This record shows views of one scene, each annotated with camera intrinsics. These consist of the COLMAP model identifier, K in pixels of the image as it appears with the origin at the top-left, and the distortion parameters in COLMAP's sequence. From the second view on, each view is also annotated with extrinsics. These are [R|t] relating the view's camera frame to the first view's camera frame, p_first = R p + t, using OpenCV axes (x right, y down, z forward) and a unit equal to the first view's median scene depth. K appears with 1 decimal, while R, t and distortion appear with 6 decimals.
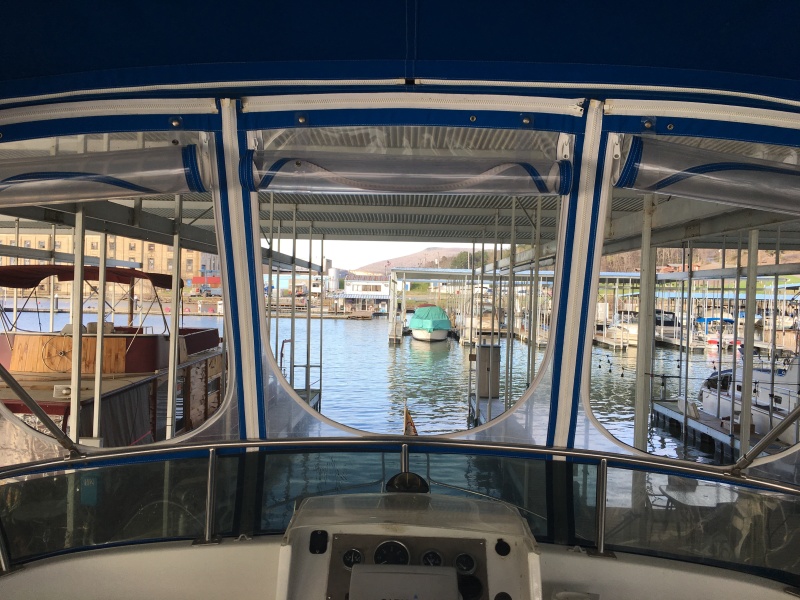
lens RADIAL K [[673.3, 0, 397.5], [0, 673.3, 295.8], [0, 0, 1]] dist [0.076950, -0.088179]
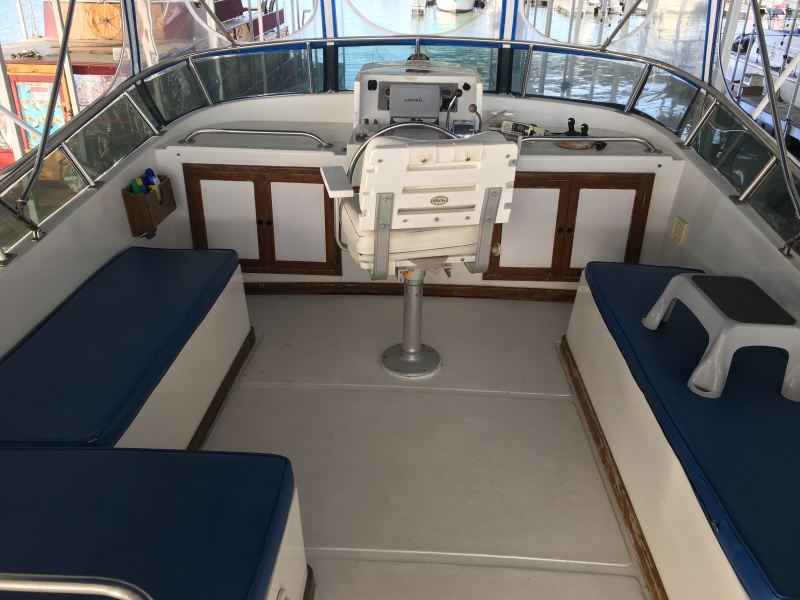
lens RADIAL K [[673.3, 0, 397.5], [0, 673.3, 295.8], [0, 0, 1]] dist [0.076950, -0.088179]
pose [[0.999366, -0.001516, -0.035558, 0.021736], [0.017063, 0.897185, 0.441325, 0.041808], [0.031233, -0.441652, 0.896643, -0.902632]]
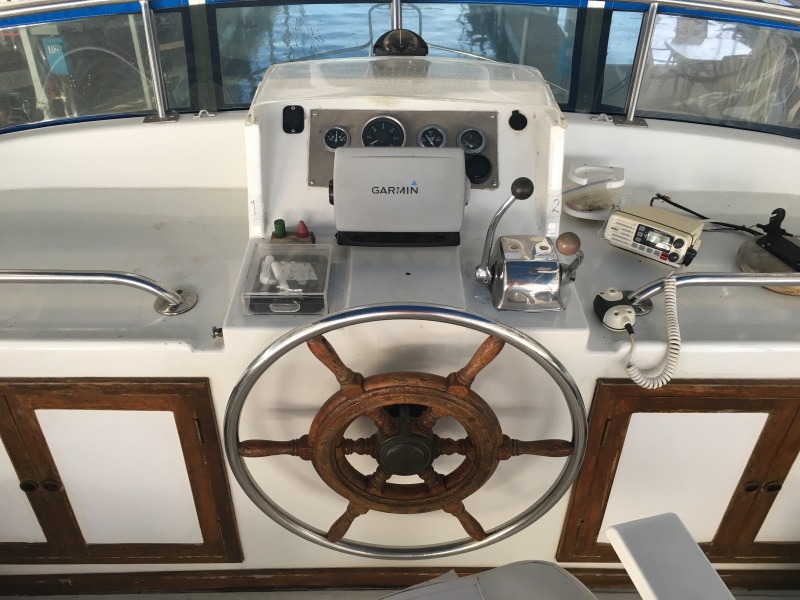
lens RADIAL K [[673.3, 0, 397.5], [0, 673.3, 295.8], [0, 0, 1]] dist [0.076950, -0.088179]
pose [[0.999634, -0.025854, 0.007948, -0.002770], [0.016378, 0.812423, 0.582838, 0.055578], [-0.021525, -0.582494, 0.812550, 0.191115]]
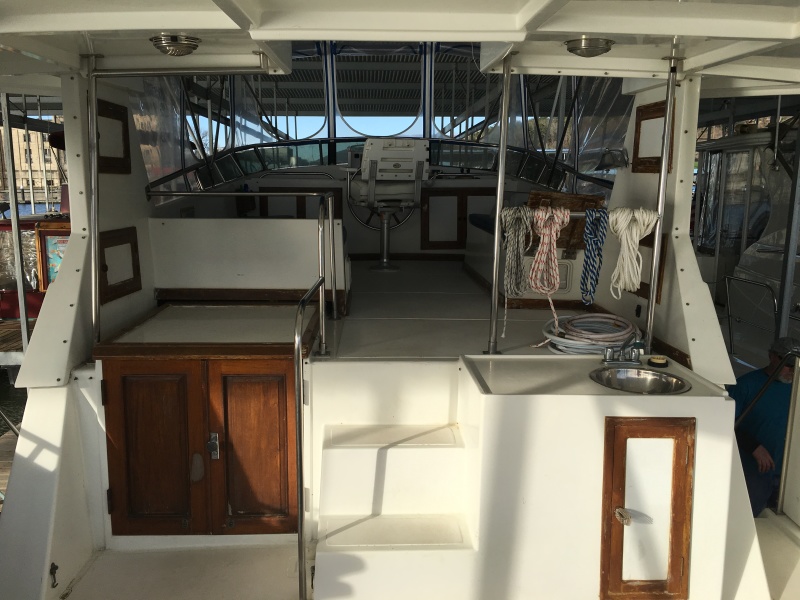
lens RADIAL K [[673.3, 0, 397.5], [0, 673.3, 295.8], [0, 0, 1]] dist [0.076950, -0.088179]
pose [[0.998424, -0.030957, 0.046816, -0.078574], [0.022921, 0.986300, 0.163359, 0.451027], [-0.051232, -0.162028, 0.985455, -2.387227]]
